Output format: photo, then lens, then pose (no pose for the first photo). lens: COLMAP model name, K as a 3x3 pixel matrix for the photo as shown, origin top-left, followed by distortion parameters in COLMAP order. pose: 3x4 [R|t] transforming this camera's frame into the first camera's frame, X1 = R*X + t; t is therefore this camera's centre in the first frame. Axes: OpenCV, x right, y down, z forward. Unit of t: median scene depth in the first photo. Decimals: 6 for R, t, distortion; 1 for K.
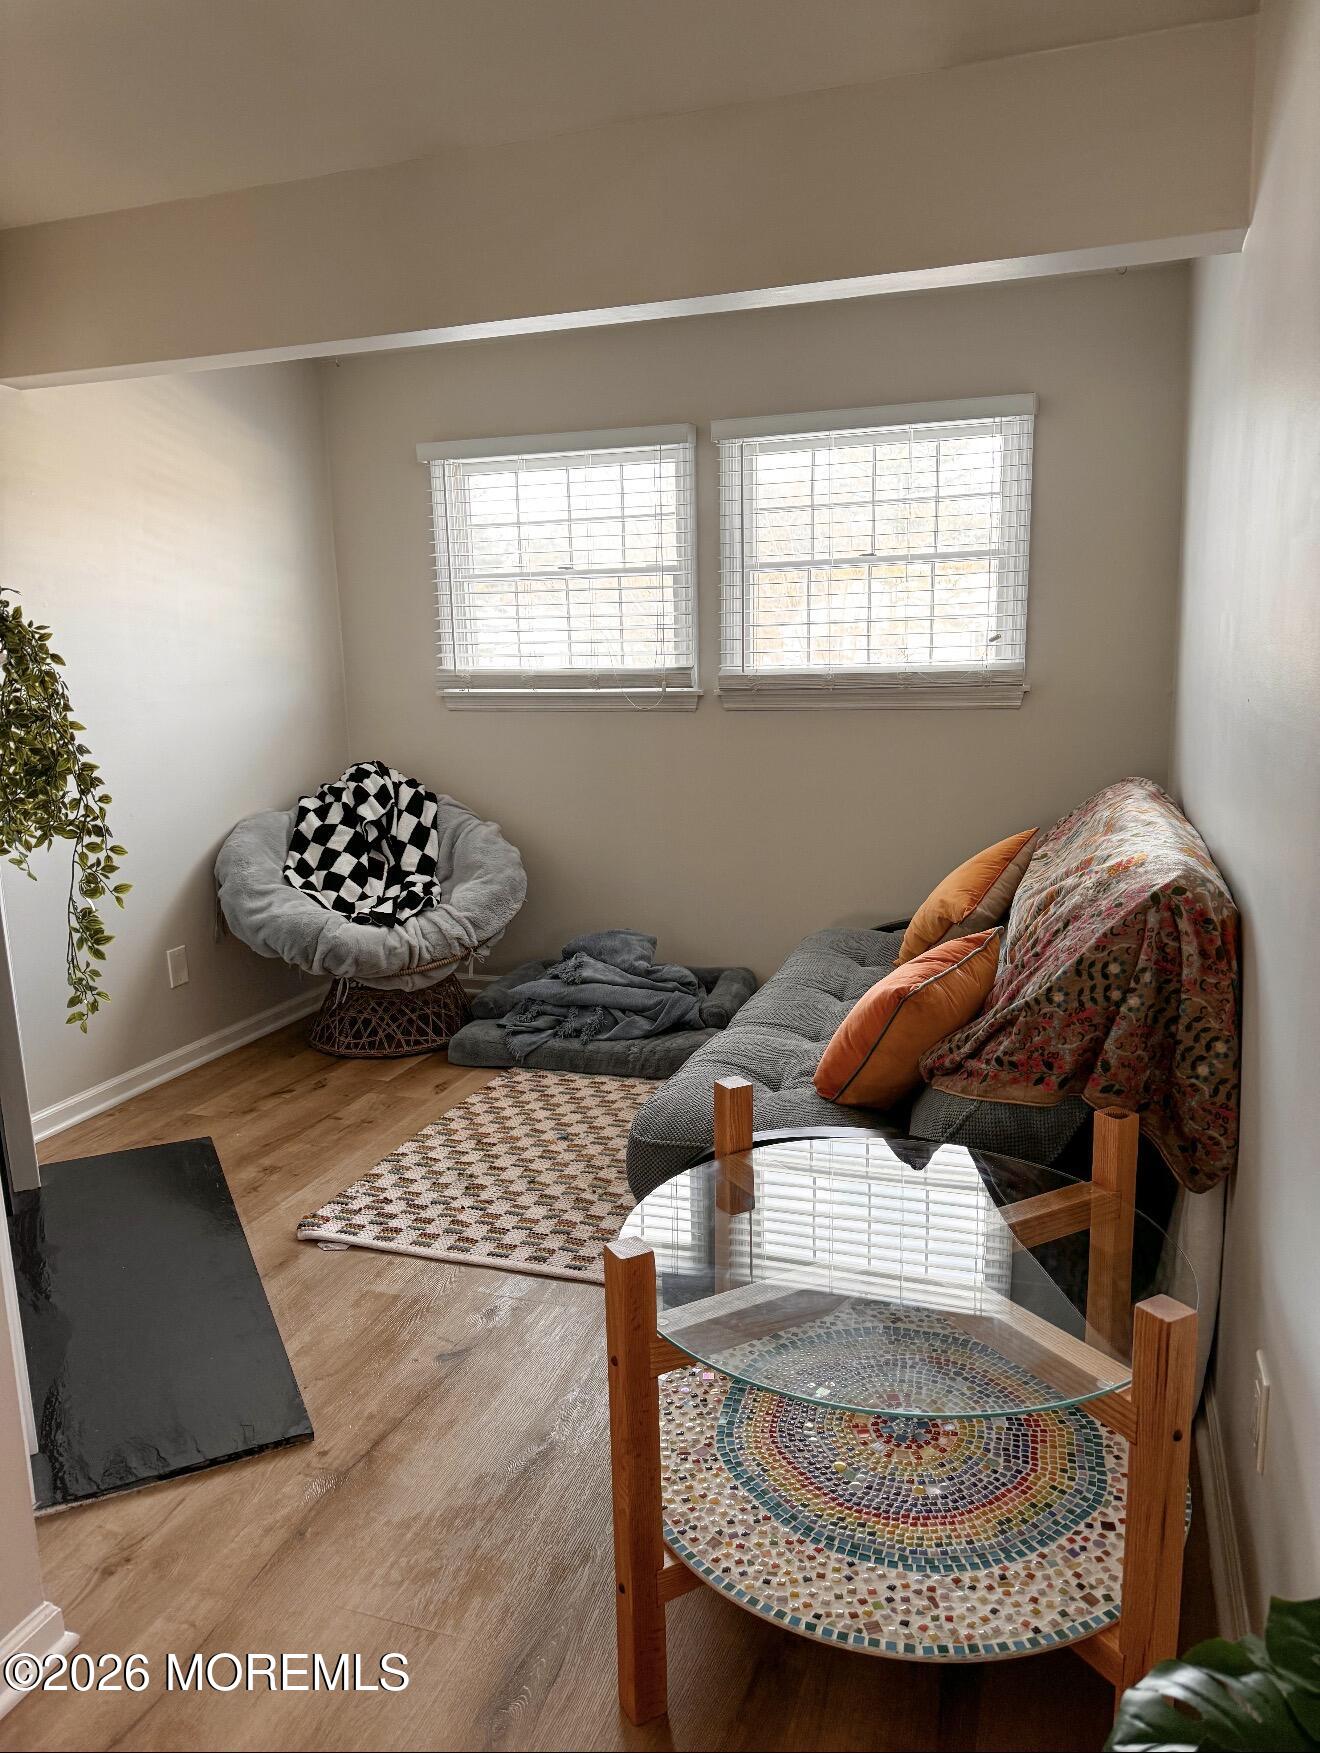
lens RADIAL K [[1211.7, 0, 653.3], [0, 1211.7, 872.0], [0, 0, 1]] dist [0.173978, -0.348310]
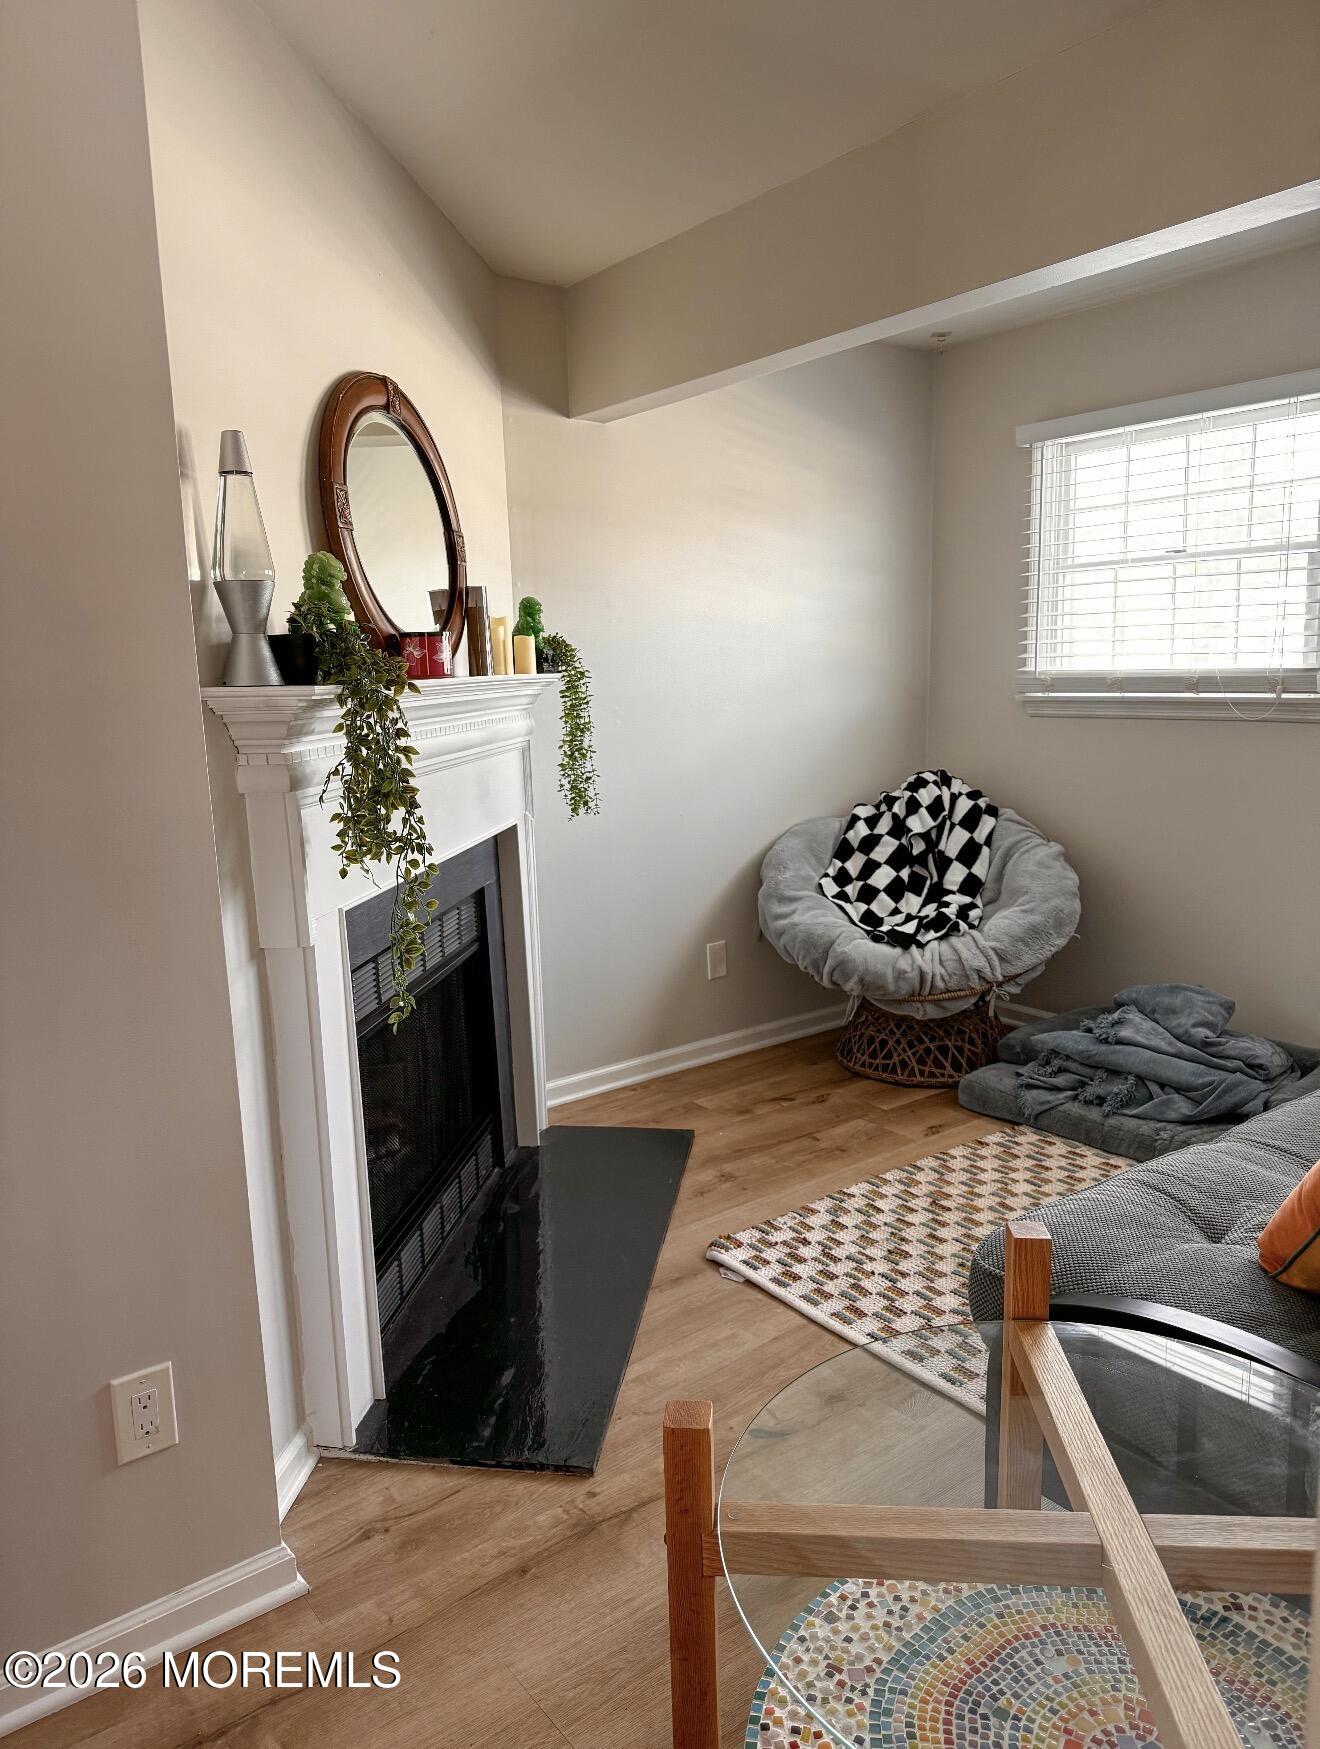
lens RADIAL K [[1209.0, 0, 653.3], [0, 1209.0, 870.0], [0, 0, 1]] dist [0.173978, -0.348310]
pose [[0.827447, 0.087585, -0.554672, 0.136850], [-0.083269, 0.995979, 0.033050, -0.029610], [0.555336, 0.018840, 0.831412, 0.103636]]
